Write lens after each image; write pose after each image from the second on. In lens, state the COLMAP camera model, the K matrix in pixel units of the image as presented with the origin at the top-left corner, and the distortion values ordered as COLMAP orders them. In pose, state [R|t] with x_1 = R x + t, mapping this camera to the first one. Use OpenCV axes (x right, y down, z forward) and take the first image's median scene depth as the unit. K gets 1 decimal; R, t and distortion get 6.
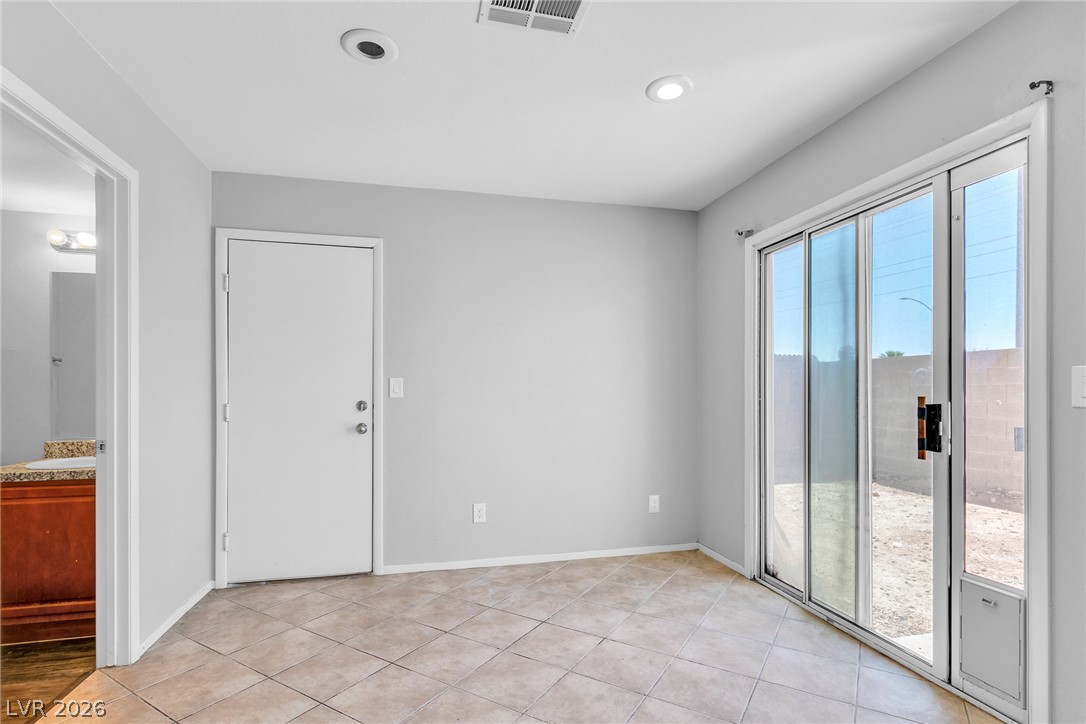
lens RADIAL K [[529.6, 0, 535.8], [0, 529.6, 383.7], [0, 0, 1]] dist [0.005250, -0.005379]
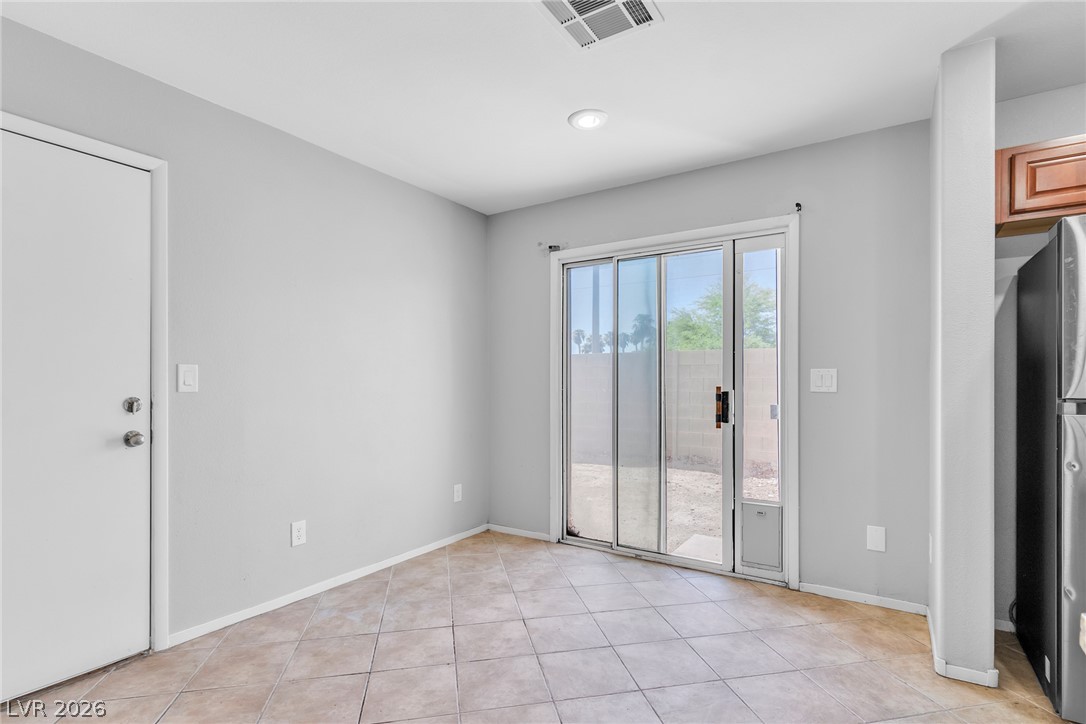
lens RADIAL K [[529.6, 0, 556.1], [0, 529.6, 377.4], [0, 0, 1]] dist [0.005250, -0.005379]
pose [[0.719800, 0.007690, 0.694139, -0.452432], [-0.010163, 0.999948, -0.000539, 0.002637], [-0.694107, -0.006666, 0.719841, 0.168631]]
